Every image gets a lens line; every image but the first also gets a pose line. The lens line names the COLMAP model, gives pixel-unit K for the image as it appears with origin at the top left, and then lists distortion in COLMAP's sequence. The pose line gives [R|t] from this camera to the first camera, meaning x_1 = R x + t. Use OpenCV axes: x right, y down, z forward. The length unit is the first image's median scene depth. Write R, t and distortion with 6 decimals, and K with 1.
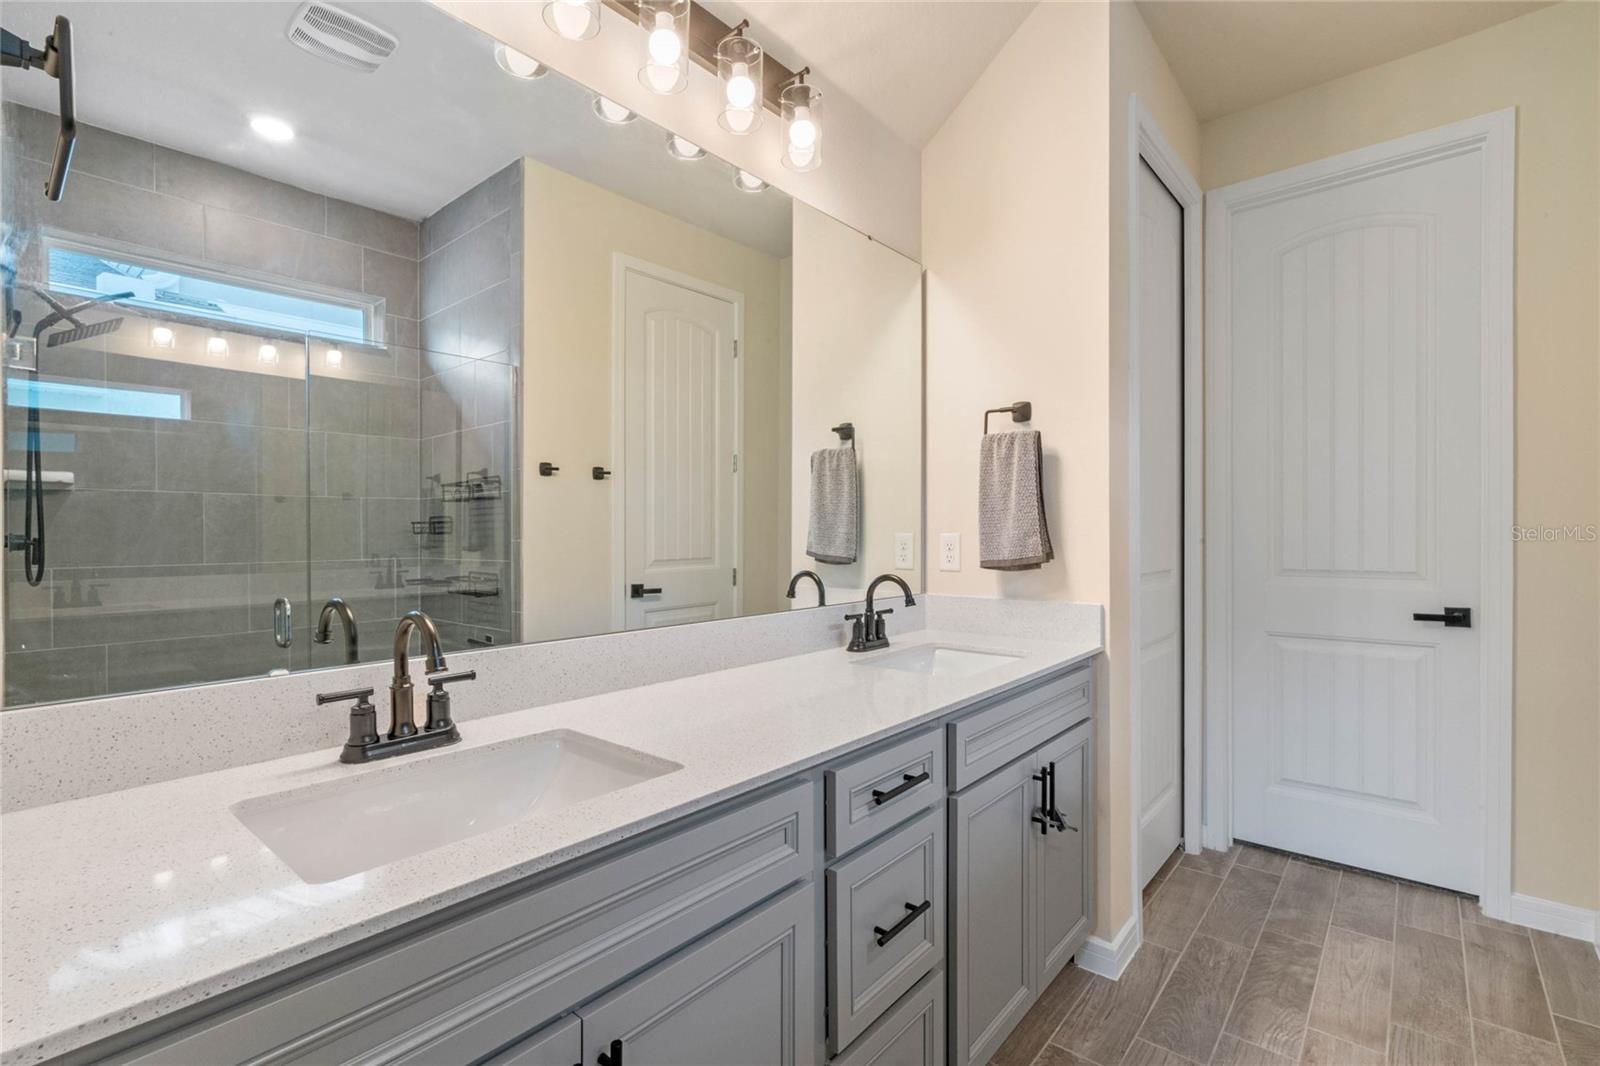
lens RADIAL K [[732.3, 0, 798.4], [0, 732.3, 532.8], [0, 0, 1]] dist [-0.002791, 0.003068]
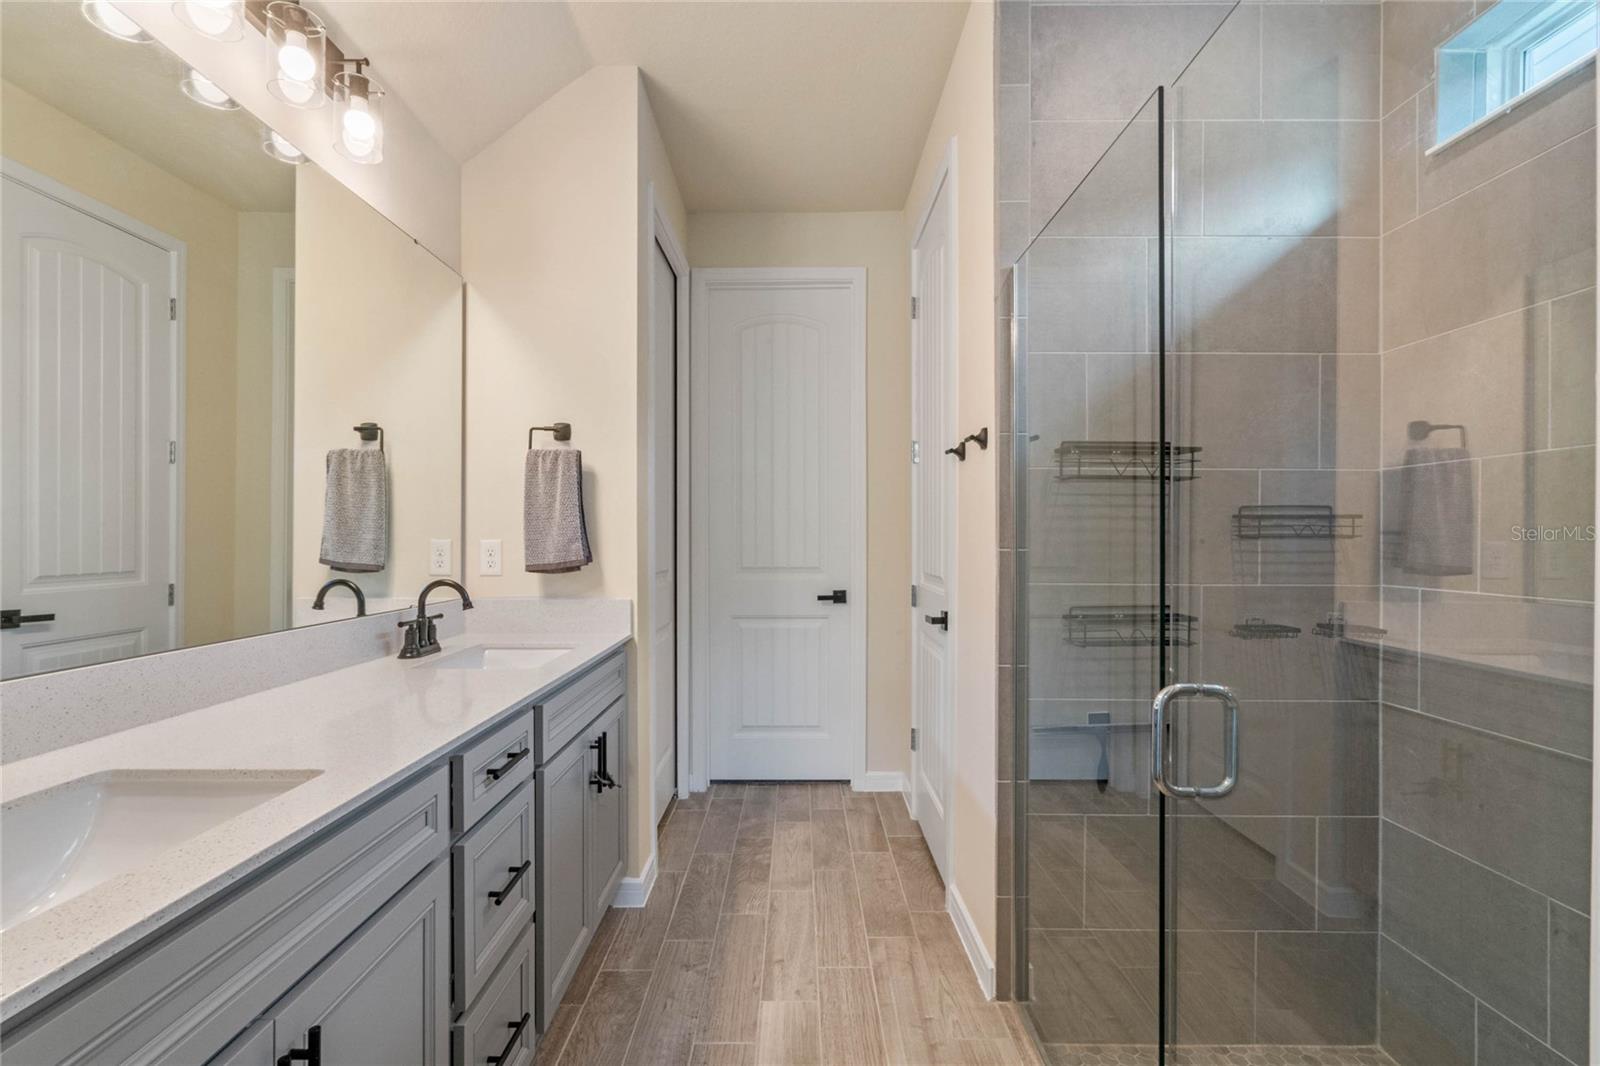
lens RADIAL K [[732.3, 0, 804.9], [0, 732.3, 532.4], [0, 0, 1]] dist [-0.002791, 0.003068]
pose [[0.753342, 0.008590, 0.657573, -0.153182], [-0.000863, 0.999927, -0.012074, 0.002406], [-0.657629, 0.008529, 0.753294, -0.090188]]
